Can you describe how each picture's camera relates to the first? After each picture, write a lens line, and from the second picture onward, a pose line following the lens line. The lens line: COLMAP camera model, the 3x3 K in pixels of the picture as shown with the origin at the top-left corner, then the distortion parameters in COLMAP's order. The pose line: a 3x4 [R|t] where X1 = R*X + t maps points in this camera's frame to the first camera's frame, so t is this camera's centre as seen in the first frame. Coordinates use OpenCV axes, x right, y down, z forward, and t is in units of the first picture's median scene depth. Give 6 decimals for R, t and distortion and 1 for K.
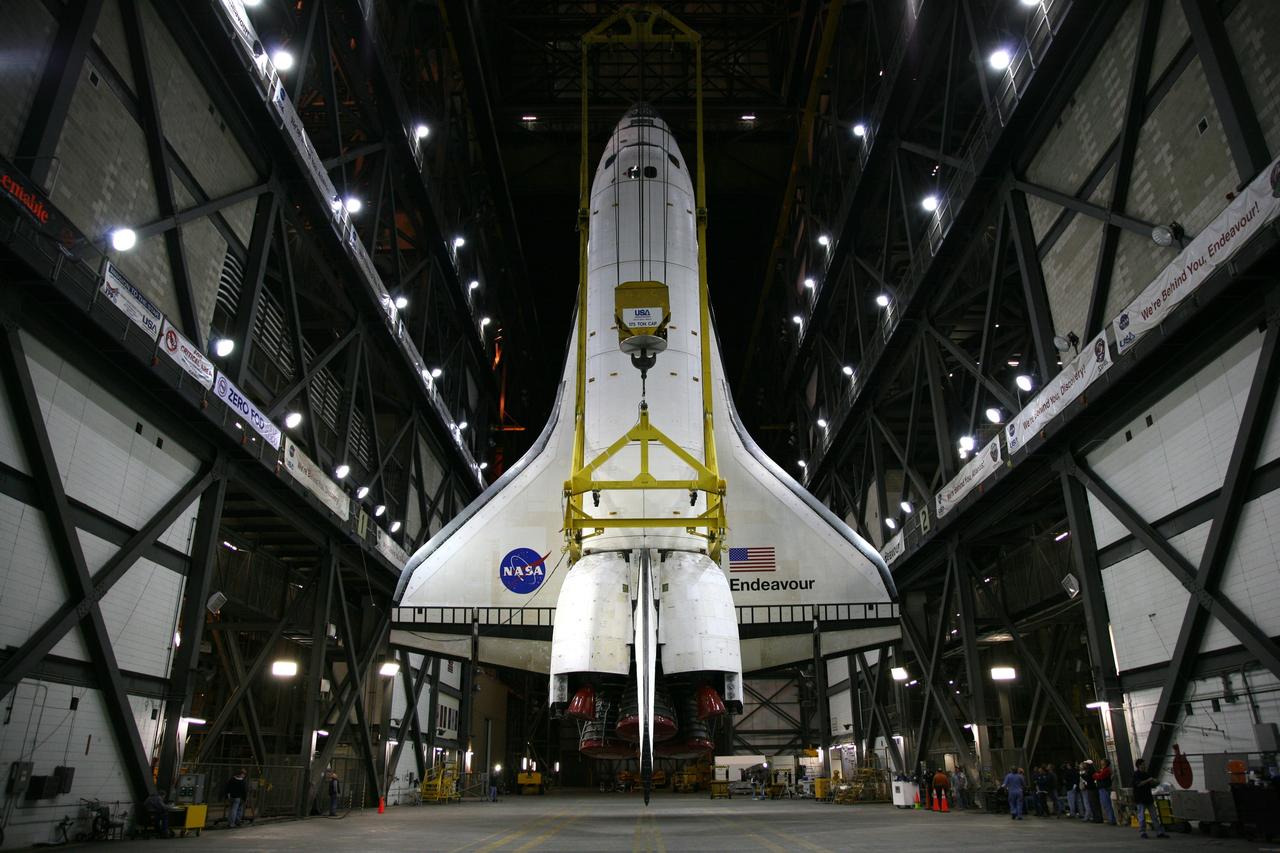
lens RADIAL K [[880.7, 0, 647.5], [0, 880.7, 430.6], [0, 0, 1]] dist [-0.096105, -0.012418]
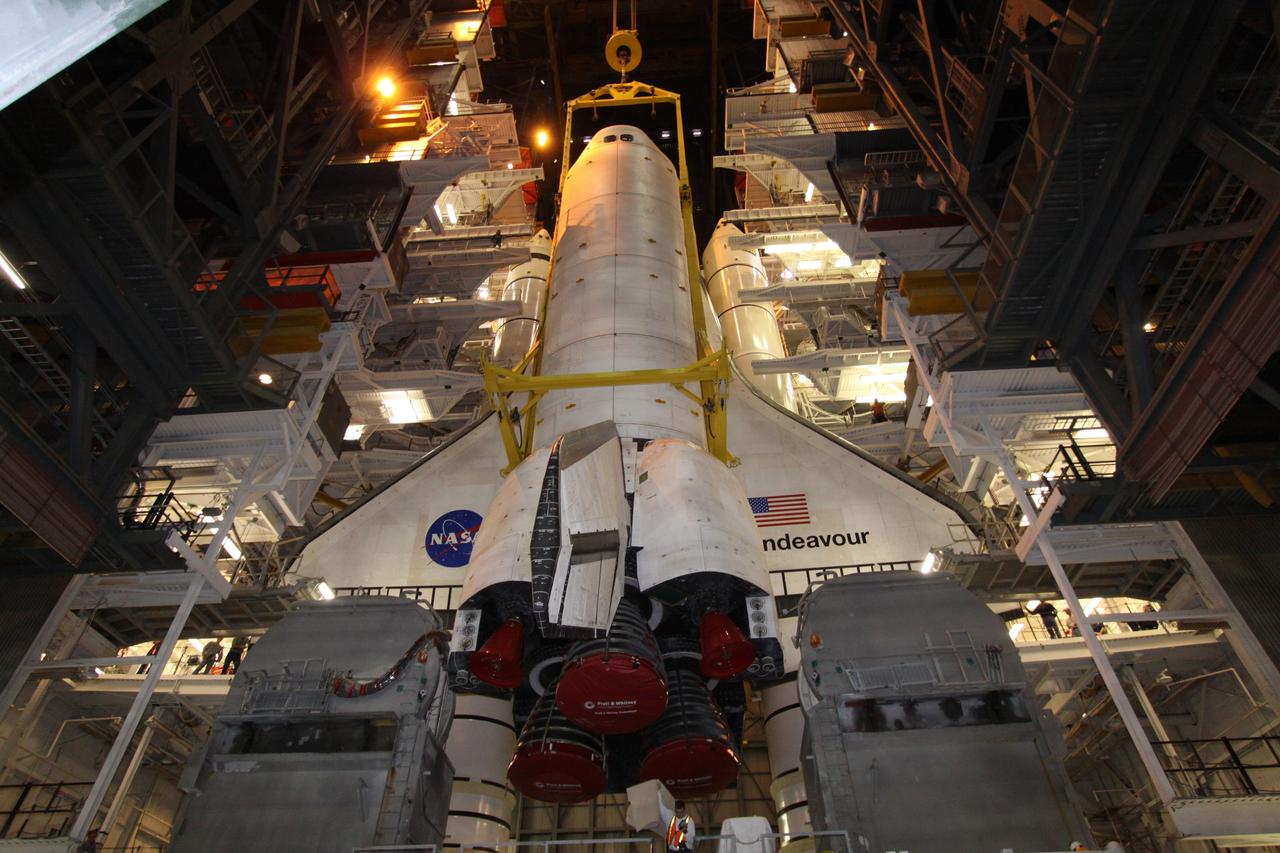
lens RADIAL K [[711.4, 0, 642.0], [0, 711.4, 408.6], [0, 0, 1]] dist [-0.031583, -0.002118]
pose [[0.998127, -0.048076, -0.037837, 0.036892], [0.029585, 0.920627, -0.389320, 0.297115], [0.053551, 0.387471, 0.920325, 0.435612]]
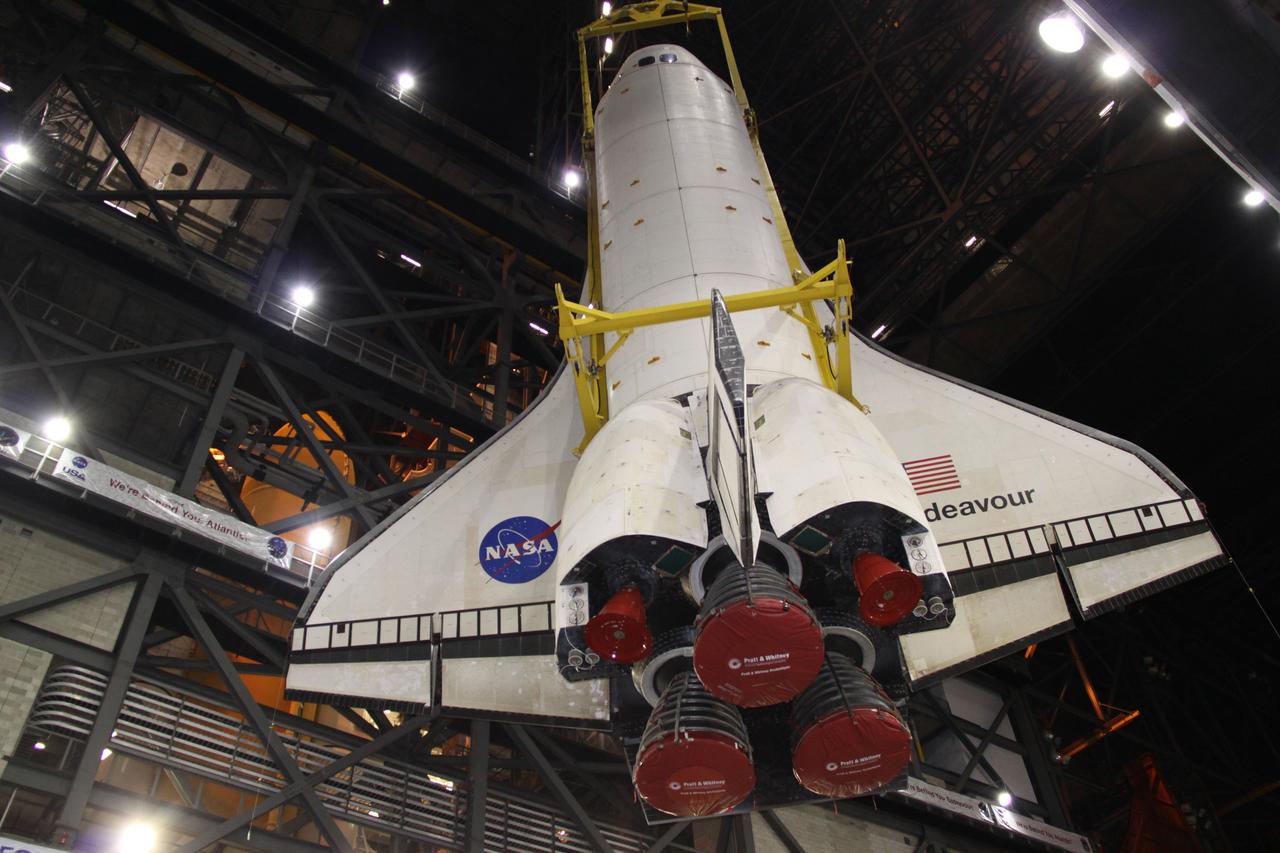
lens RADIAL K [[1055.5, 0, 636.0], [0, 1055.5, 398.4], [0, 0, 1]] dist [-0.158320, 0.042137]
pose [[0.987767, -0.142198, -0.063994, -0.009407], [0.096343, 0.879216, -0.466580, 0.404675], [0.122612, 0.454707, 0.882161, 0.366273]]
